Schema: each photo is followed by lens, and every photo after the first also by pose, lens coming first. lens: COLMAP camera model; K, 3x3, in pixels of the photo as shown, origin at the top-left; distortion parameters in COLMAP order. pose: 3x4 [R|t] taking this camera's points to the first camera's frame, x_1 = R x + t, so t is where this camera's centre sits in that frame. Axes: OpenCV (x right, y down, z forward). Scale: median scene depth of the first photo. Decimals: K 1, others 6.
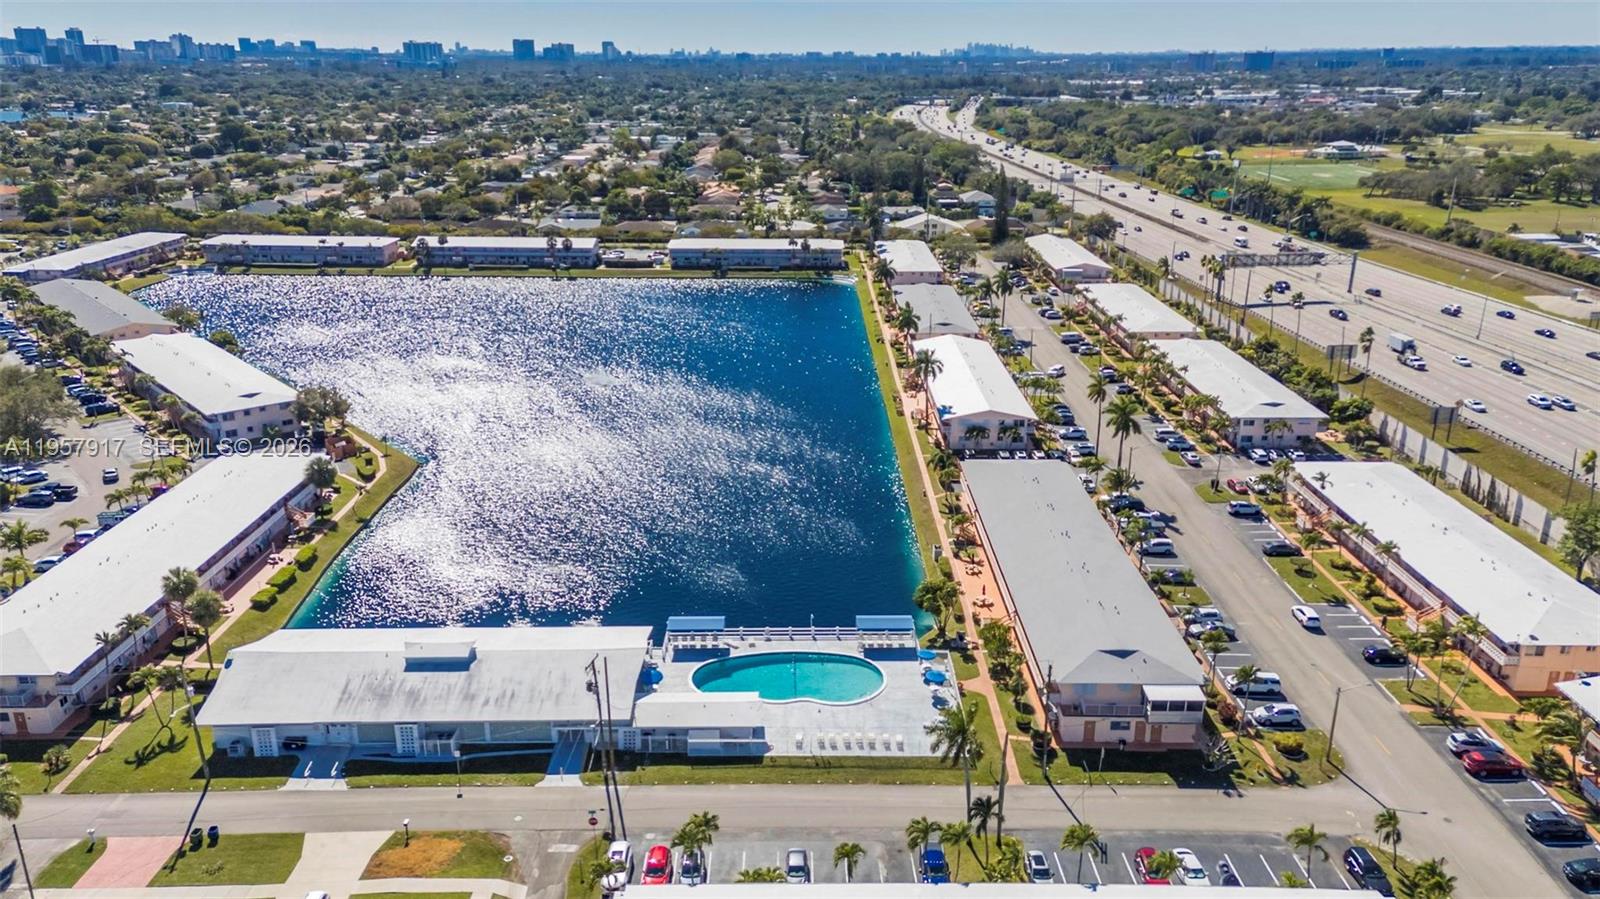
lens RADIAL K [[1155.1, 0, 807.3], [0, 1155.1, 447.4], [0, 0, 1]] dist [0.089844, -0.027727]
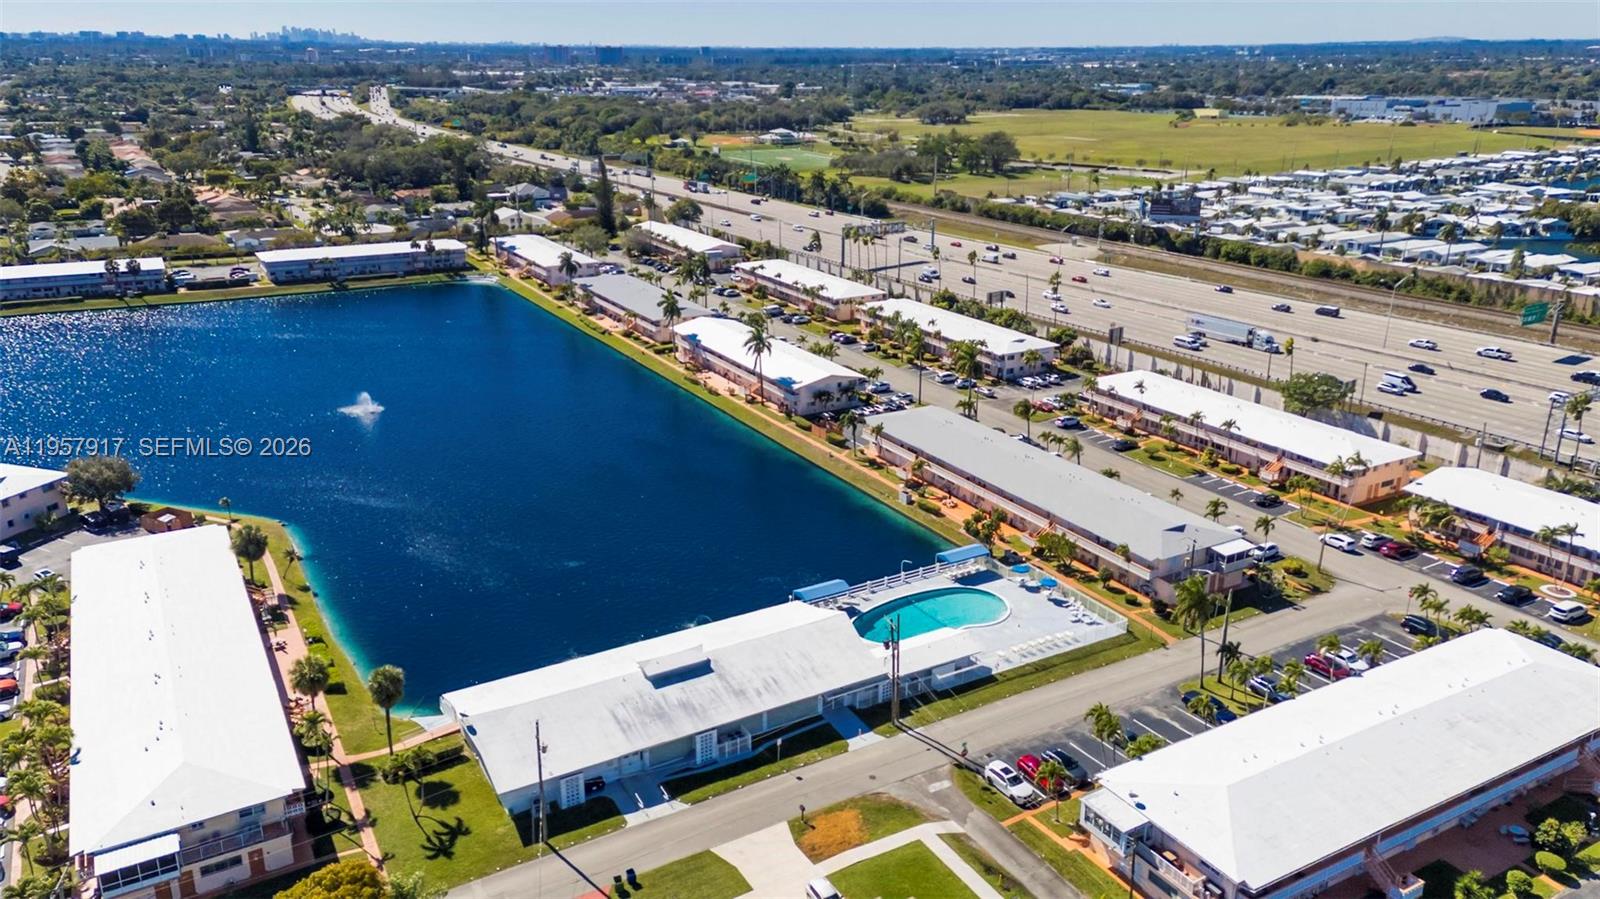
lens RADIAL K [[1155.1, 0, 811.9], [0, 1155.1, 453.4], [0, 0, 1]] dist [0.089844, -0.027727]
pose [[0.864654, -0.163757, 0.474929, -0.377758], [0.158277, 0.986034, 0.051828, -0.017884], [-0.476783, 0.030358, 0.878496, 0.047655]]
